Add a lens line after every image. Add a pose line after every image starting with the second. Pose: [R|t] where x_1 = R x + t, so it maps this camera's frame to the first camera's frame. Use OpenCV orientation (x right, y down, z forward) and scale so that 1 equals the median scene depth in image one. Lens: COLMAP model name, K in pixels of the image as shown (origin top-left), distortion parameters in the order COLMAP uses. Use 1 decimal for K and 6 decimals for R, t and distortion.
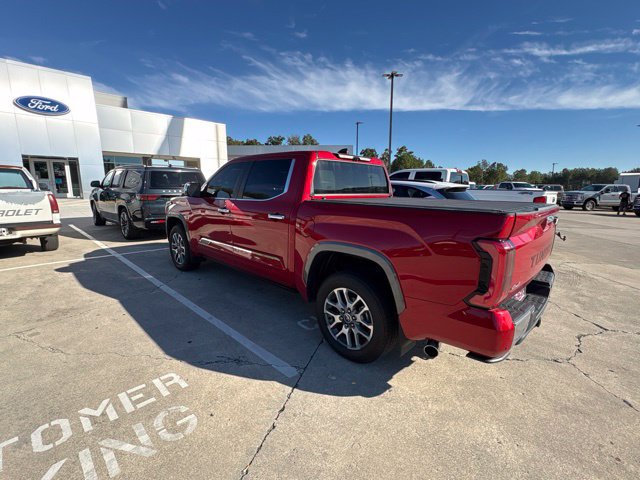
lens RADIAL K [[303.0, 0, 319.5], [0, 303.0, 241.0], [0, 0, 1]] dist [0.002528, -0.001116]
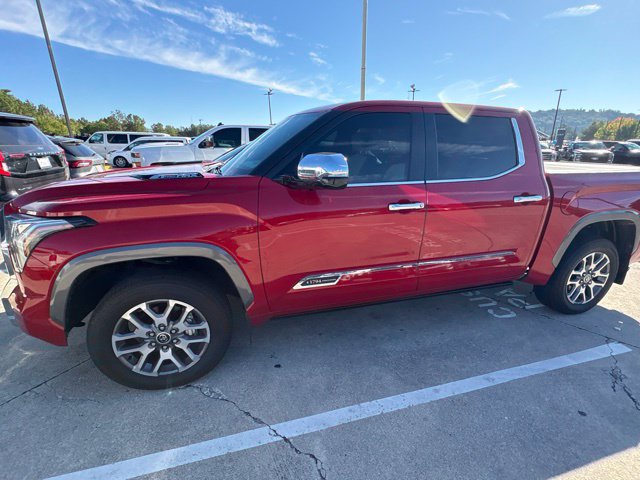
lens RADIAL K [[303.0, 0, 319.3], [0, 303.0, 241.6], [0, 0, 1]] dist [0.002528, -0.001116]
pose [[0.489685, -0.276511, 0.826892, -0.406404], [0.155344, 0.960875, 0.229319, -0.089361], [-0.857949, 0.016159, 0.513481, 0.411004]]
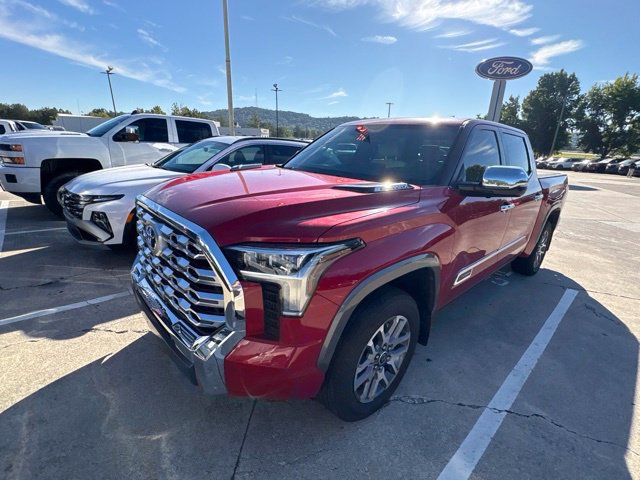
lens RADIAL K [[303.0, 0, 319.6], [0, 303.0, 241.4], [0, 0, 1]] dist [0.002528, -0.001116]
pose [[0.054756, -0.314235, 0.947765, -0.478048], [0.128676, 0.943495, 0.305386, -0.136721], [-0.990174, 0.105233, 0.092097, 0.649139]]
